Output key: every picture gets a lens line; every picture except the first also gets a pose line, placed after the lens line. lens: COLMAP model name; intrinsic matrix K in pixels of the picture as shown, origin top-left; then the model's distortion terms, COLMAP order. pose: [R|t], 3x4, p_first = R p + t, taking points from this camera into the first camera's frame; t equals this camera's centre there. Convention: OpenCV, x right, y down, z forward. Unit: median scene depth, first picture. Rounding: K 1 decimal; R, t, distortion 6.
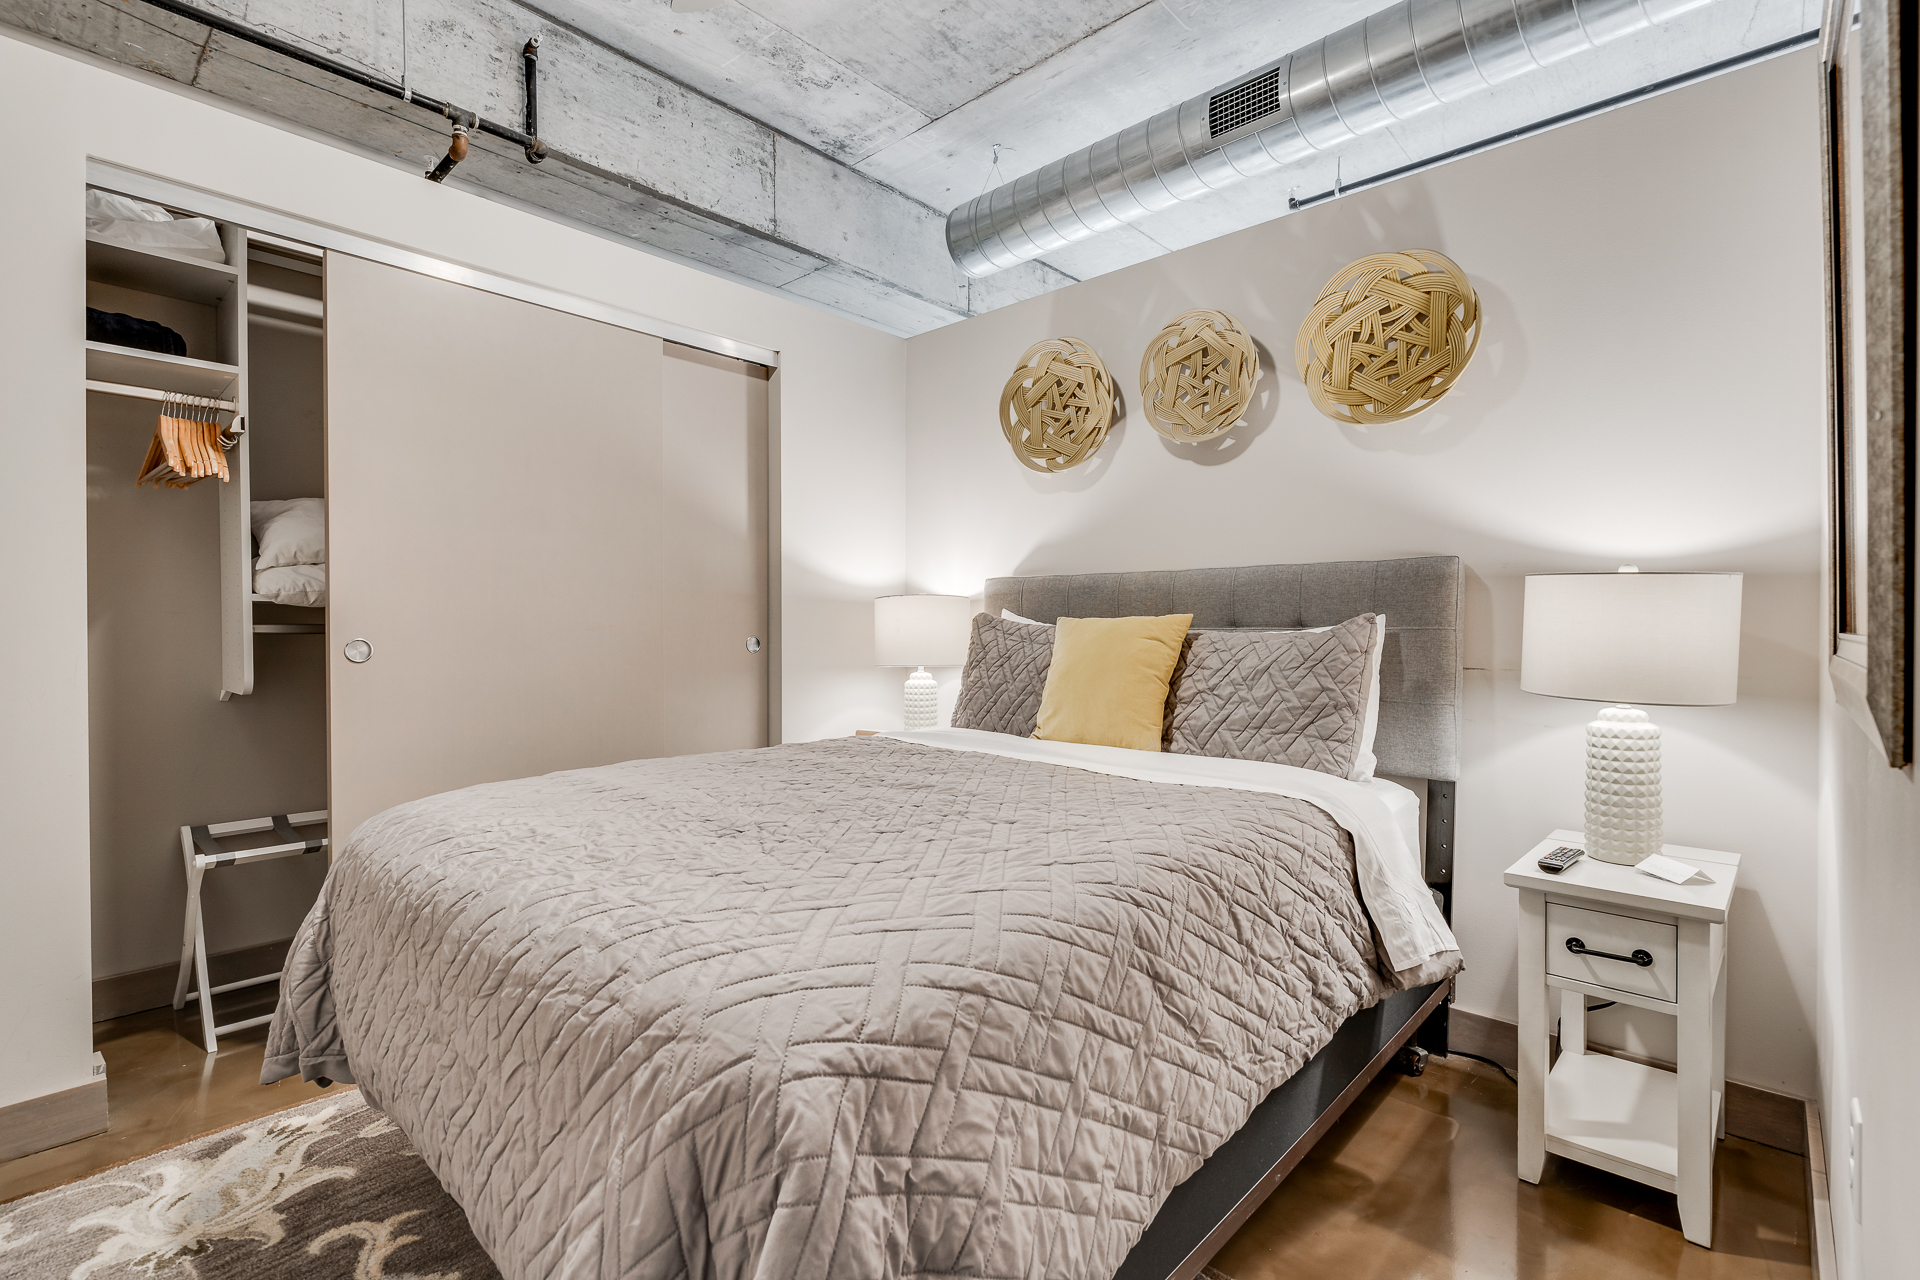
lens RADIAL K [[872.1, 0, 958.0], [0, 872.1, 633.4], [0, 0, 1]] dist [-0.002319, 0.001261]
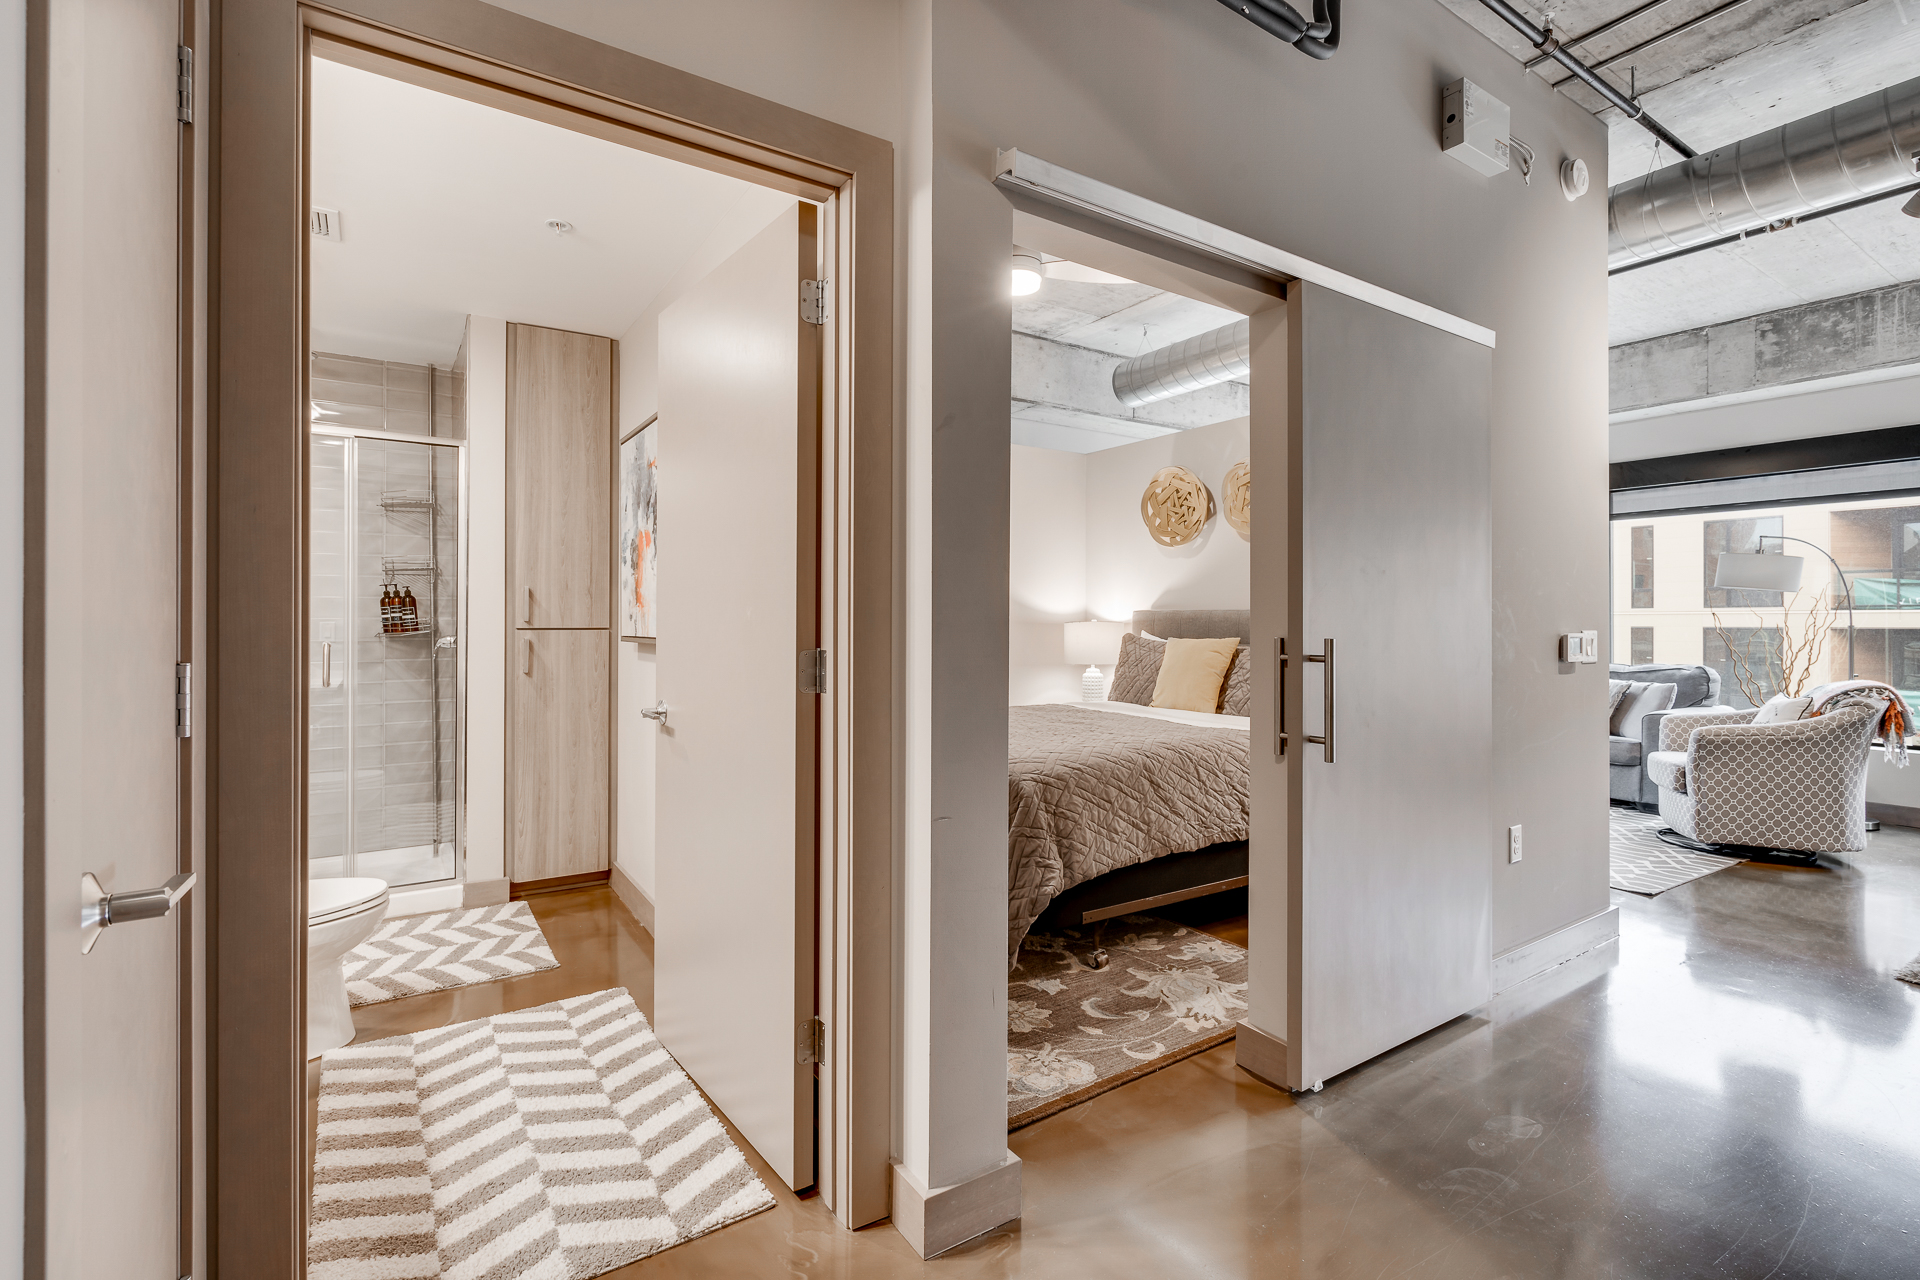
lens RADIAL K [[872.1, 0, 952.2], [0, 872.1, 623.6], [0, 0, 1]] dist [-0.002319, 0.001261]
pose [[0.969601, 0.001453, -0.244685, 0.111646], [-0.002594, 0.999987, -0.004342, -0.034345], [0.244676, 0.004845, 0.969593, -0.700341]]
